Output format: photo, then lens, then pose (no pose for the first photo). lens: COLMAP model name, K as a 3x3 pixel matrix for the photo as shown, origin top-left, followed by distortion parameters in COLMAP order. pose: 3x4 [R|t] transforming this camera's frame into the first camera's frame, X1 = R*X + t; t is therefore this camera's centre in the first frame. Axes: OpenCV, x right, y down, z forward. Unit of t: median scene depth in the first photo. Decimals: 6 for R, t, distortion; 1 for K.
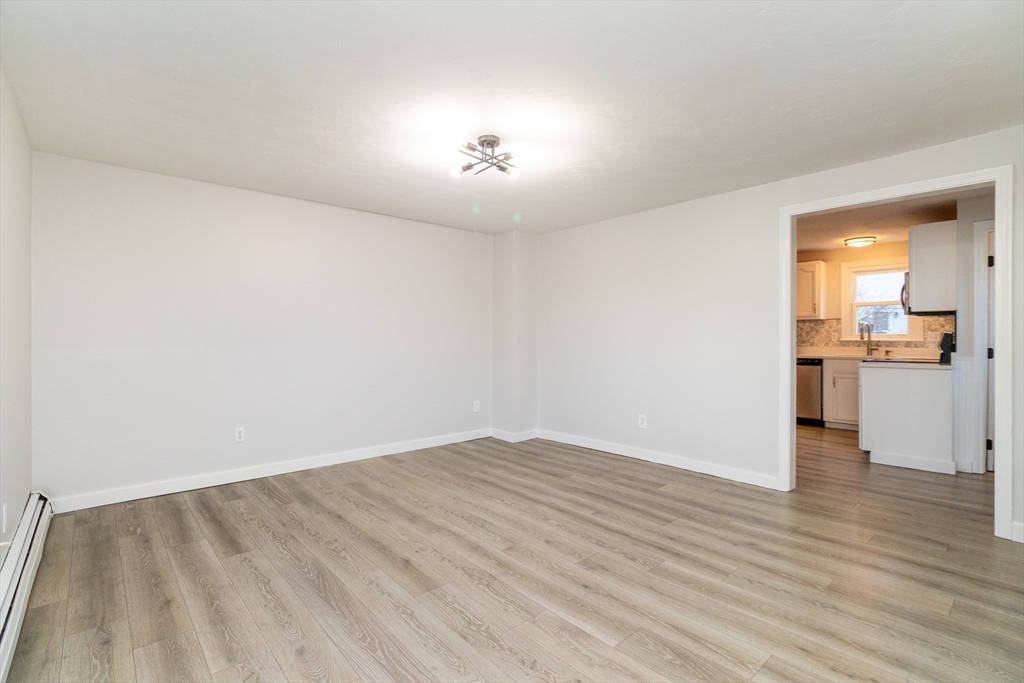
lens RADIAL K [[470.4, 0, 510.8], [0, 470.4, 336.7], [0, 0, 1]] dist [-0.000335, -0.001371]
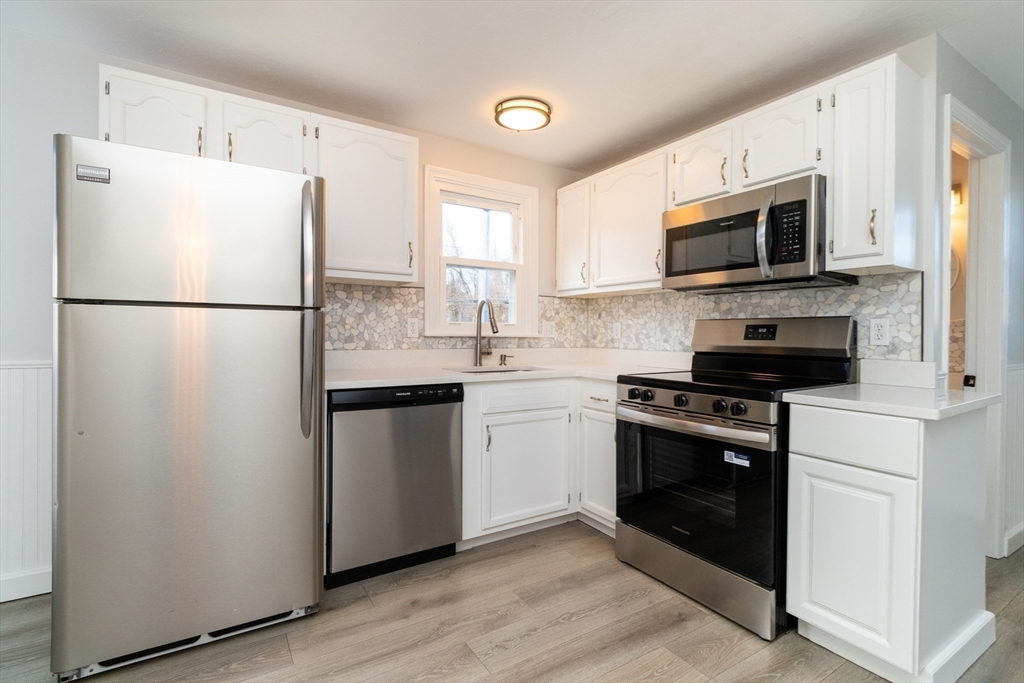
lens RADIAL K [[470.4, 0, 510.8], [0, 470.4, 336.7], [0, 0, 1]] dist [-0.000335, -0.001371]
pose [[0.162038, -0.006398, 0.986764, 0.285052], [-0.011793, 0.999895, 0.008420, 0.004501], [-0.986714, -0.013001, 0.161946, 0.895349]]
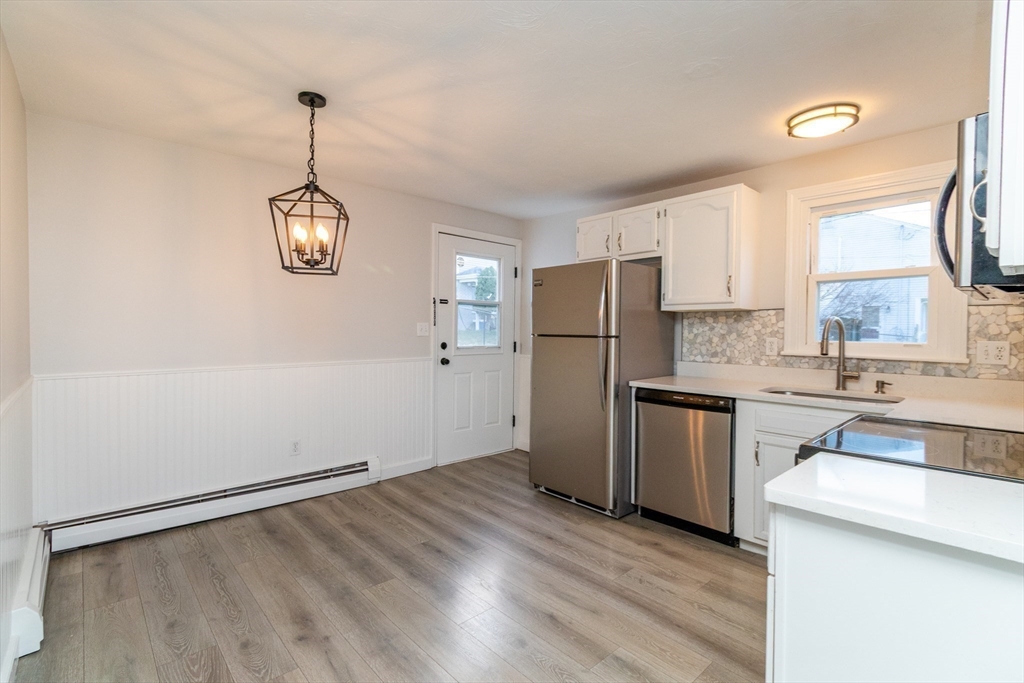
lens RADIAL K [[470.4, 0, 510.8], [0, 470.4, 336.7], [0, 0, 1]] dist [-0.000335, -0.001371]
pose [[0.999875, 0.008039, 0.013578, 0.444124], [-0.008272, 0.999818, 0.017219, -0.016562], [-0.013437, -0.017329, 0.999760, 0.559840]]
